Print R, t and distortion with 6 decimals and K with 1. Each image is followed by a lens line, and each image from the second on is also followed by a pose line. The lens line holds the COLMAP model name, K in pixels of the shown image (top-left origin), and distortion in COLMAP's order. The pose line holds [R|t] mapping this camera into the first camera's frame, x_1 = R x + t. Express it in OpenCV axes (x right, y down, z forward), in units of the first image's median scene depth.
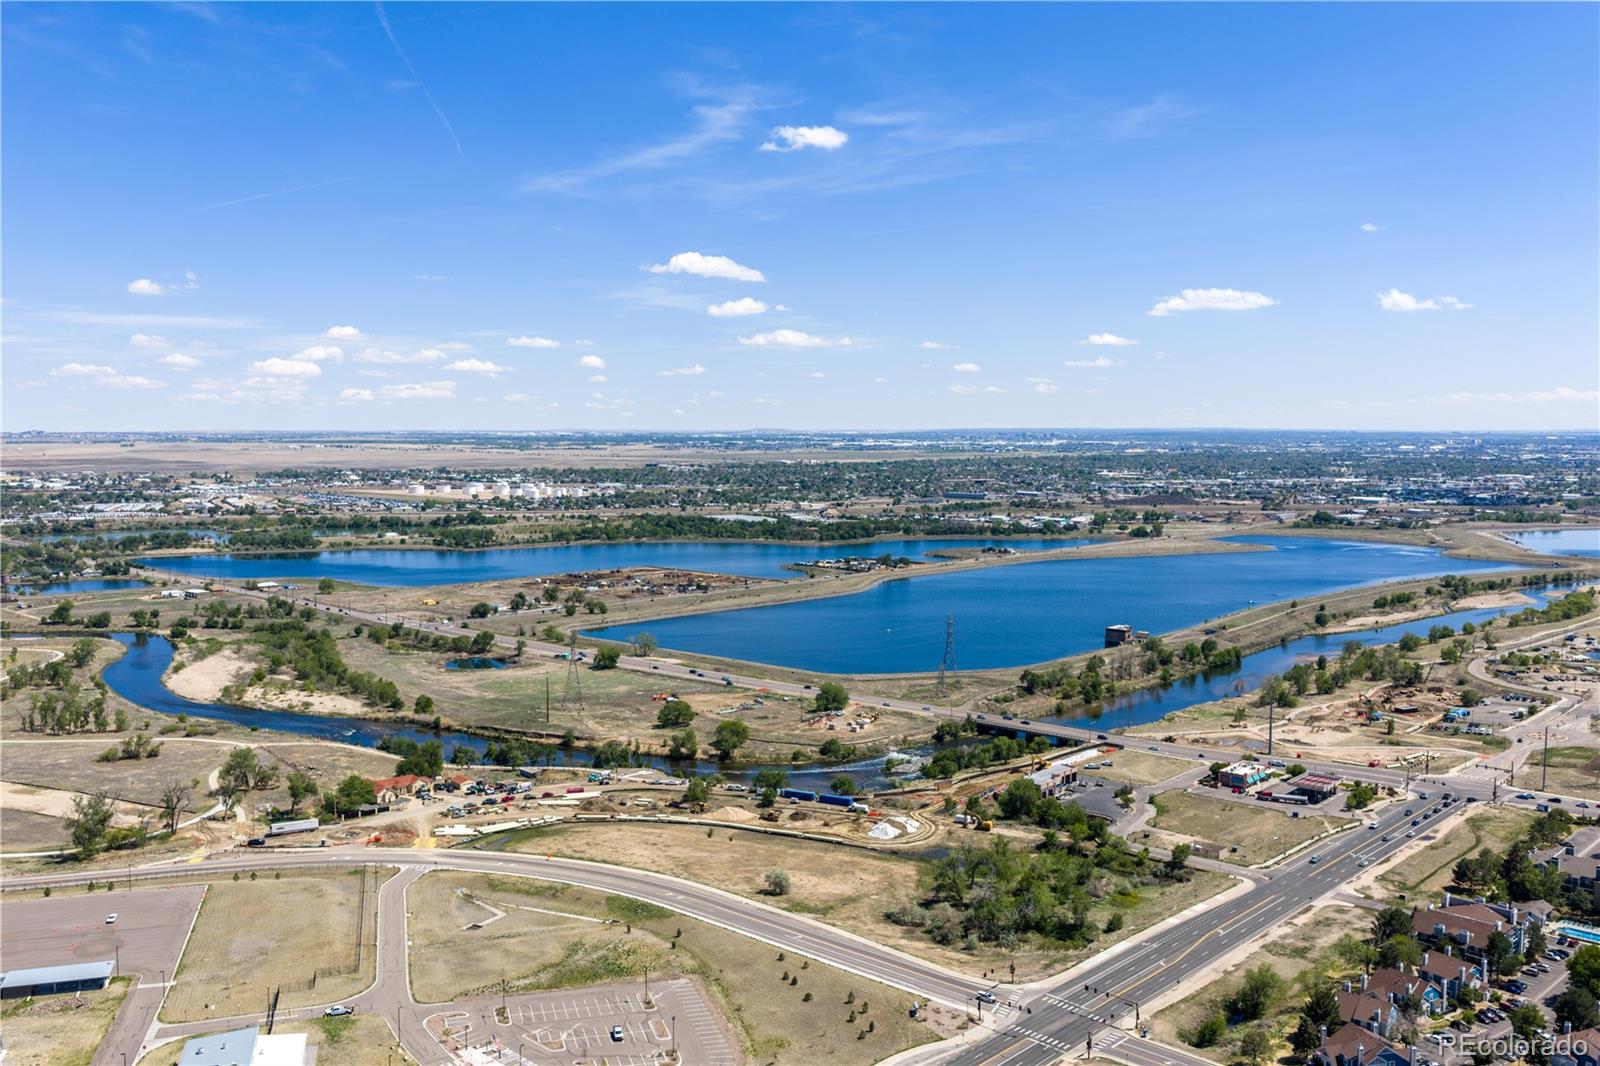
lens RADIAL K [[1306.9, 0, 800.0], [0, 1306.9, 533.0], [0, 0, 1]] dist [0.000278, -0.005905]
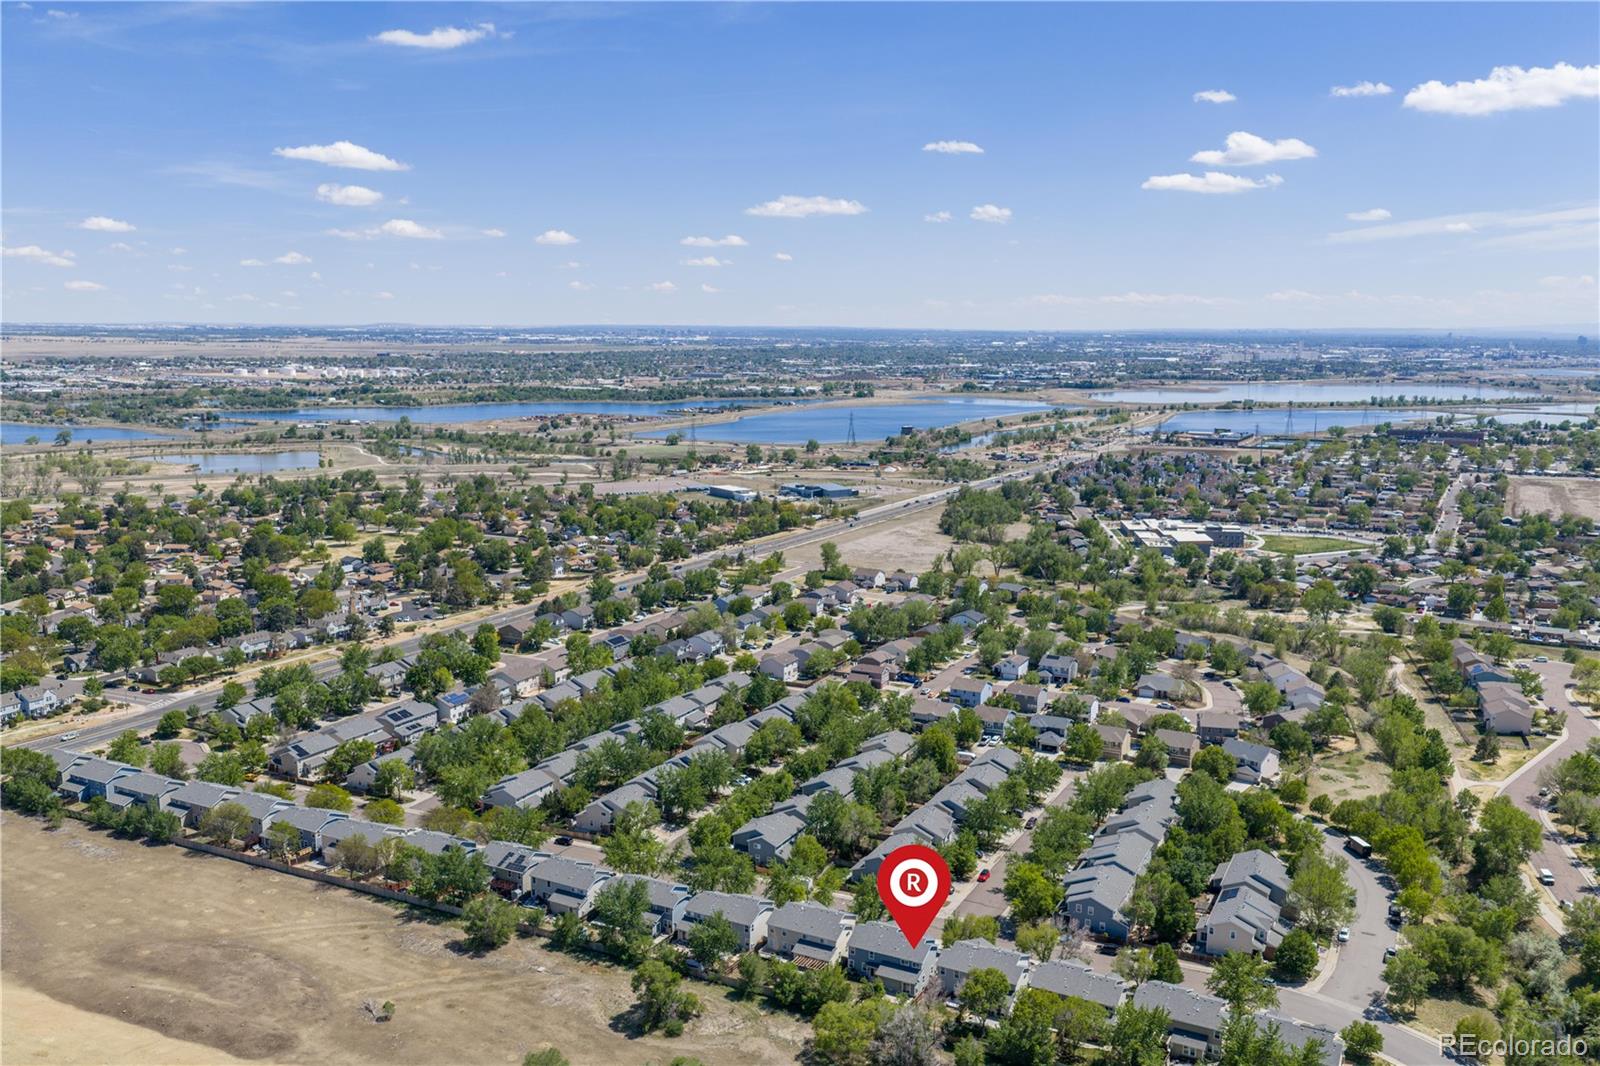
lens RADIAL K [[1306.9, 0, 800.0], [0, 1306.9, 533.0], [0, 0, 1]] dist [0.000278, -0.005905]
pose [[0.957415, -0.038168, 0.286181, -0.099435], [0.015685, 0.996635, 0.080449, 0.015262], [-0.288289, -0.072534, 0.954792, -0.171038]]
